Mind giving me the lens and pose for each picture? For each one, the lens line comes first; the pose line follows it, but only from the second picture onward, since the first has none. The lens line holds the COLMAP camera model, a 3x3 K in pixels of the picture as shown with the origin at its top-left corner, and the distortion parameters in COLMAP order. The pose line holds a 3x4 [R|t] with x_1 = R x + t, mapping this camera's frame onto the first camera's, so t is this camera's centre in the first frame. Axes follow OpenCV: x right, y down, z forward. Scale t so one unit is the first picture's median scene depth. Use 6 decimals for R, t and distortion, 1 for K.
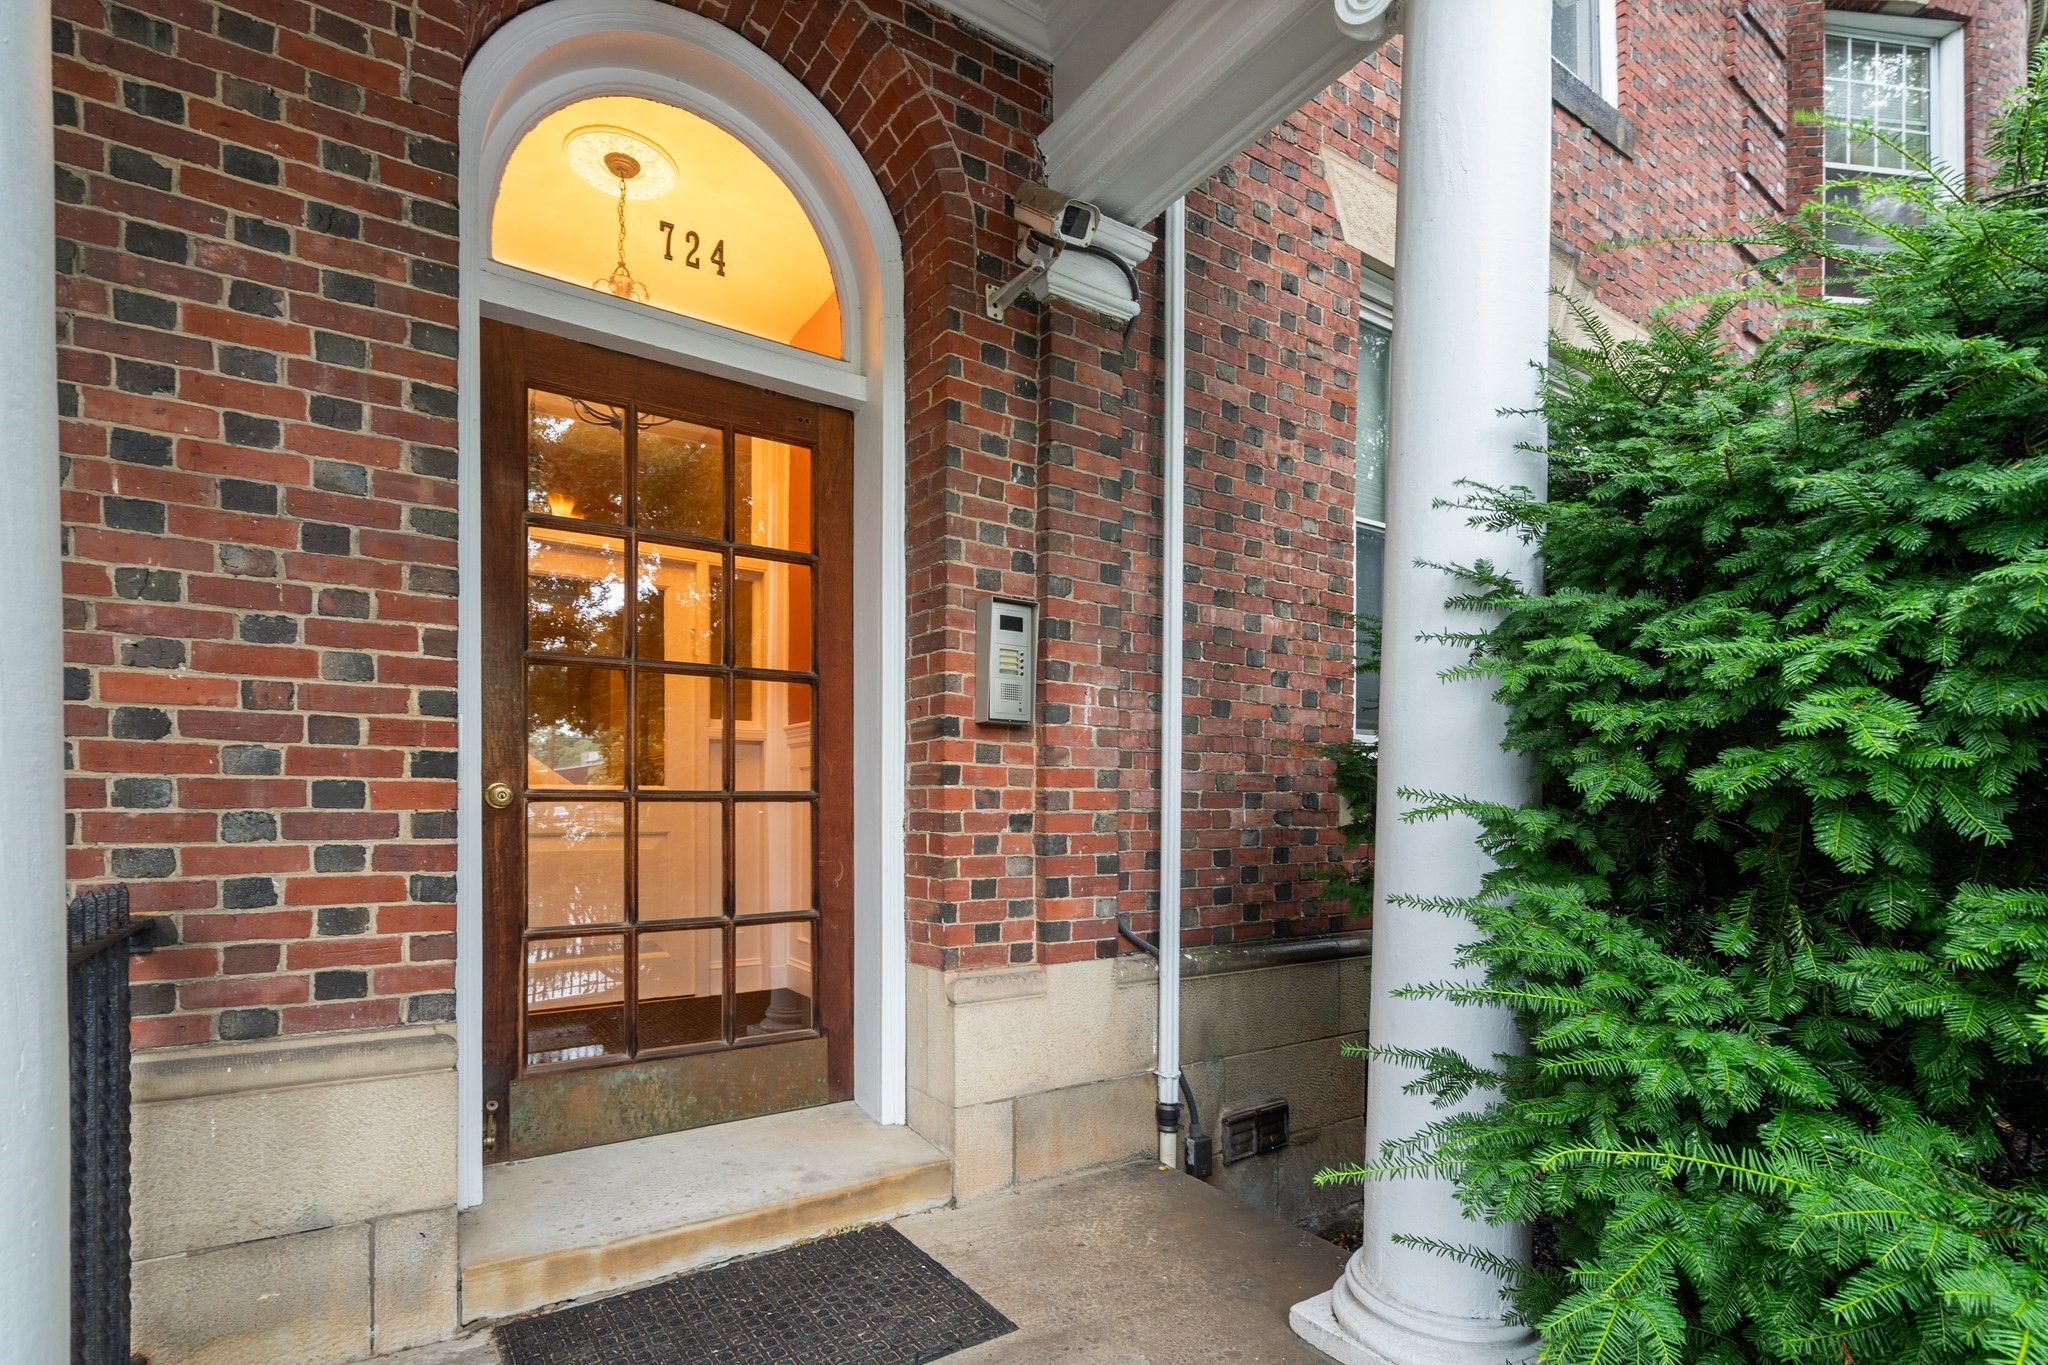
lens RADIAL K [[934.8, 0, 1023.7], [0, 934.8, 670.4], [0, 0, 1]] dist [-0.003045, -0.000093]
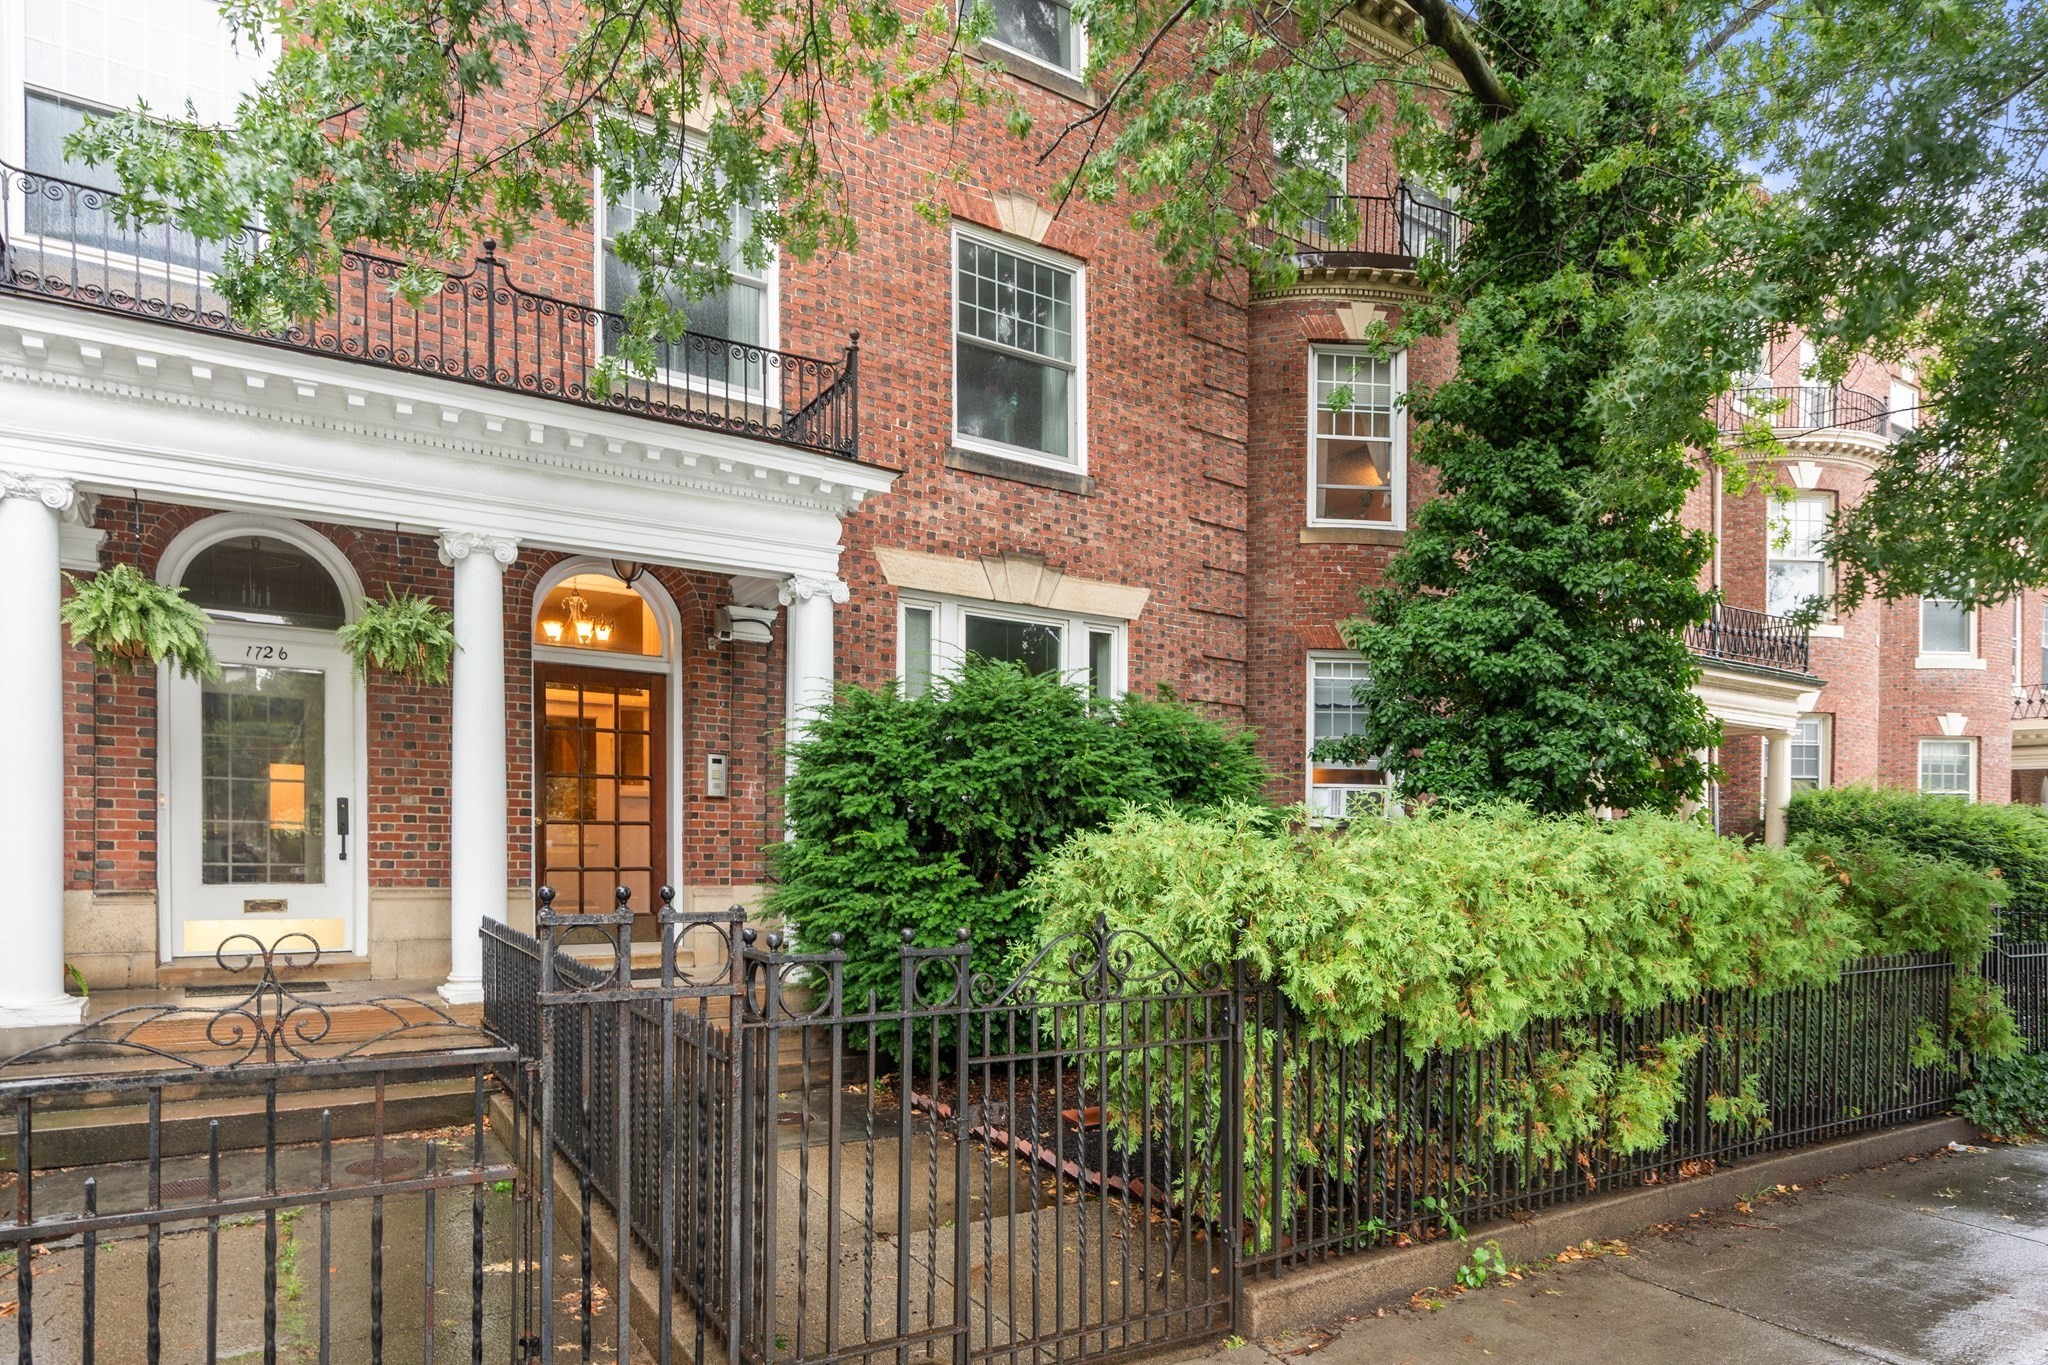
lens RADIAL K [[1131.1, 0, 1024.6], [0, 1131.1, 693.5], [0, 0, 1]] dist [0.001360, 0.000114]
pose [[0.999889, 0.003690, -0.014457, 0.916198], [-0.003530, 0.999933, 0.011055, -0.281681], [0.014497, -0.011003, 0.999834, -2.268393]]
